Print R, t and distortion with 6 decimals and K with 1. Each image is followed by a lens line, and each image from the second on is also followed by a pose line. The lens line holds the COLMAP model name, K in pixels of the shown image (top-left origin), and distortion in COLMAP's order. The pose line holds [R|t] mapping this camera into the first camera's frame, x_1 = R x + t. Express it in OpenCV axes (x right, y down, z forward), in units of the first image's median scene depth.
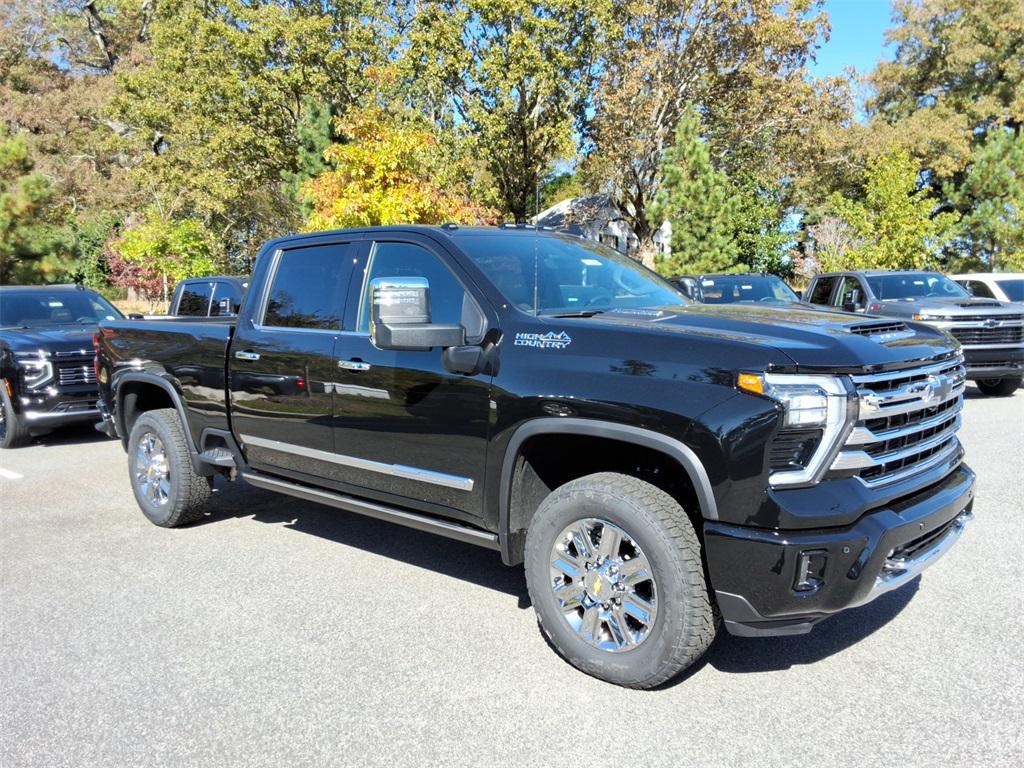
lens RADIAL K [[883.0, 0, 512.6], [0, 883.0, 386.1], [0, 0, 1]] dist [0.020053, -0.052983]
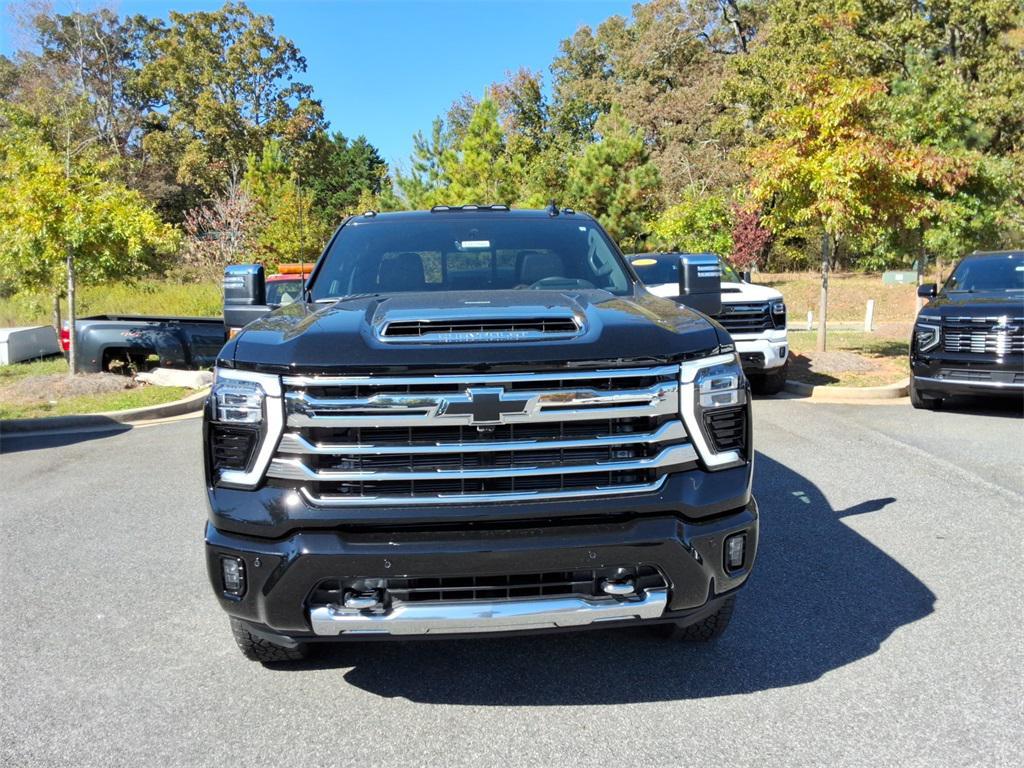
lens RADIAL K [[883.0, 0, 513.1], [0, 883.0, 388.0], [0, 0, 1]] dist [0.020053, -0.052983]
pose [[0.696248, 0.073712, -0.714007, 0.151539], [-0.046855, 0.997259, 0.057265, -0.007970], [0.716271, -0.006416, 0.697793, 0.068705]]
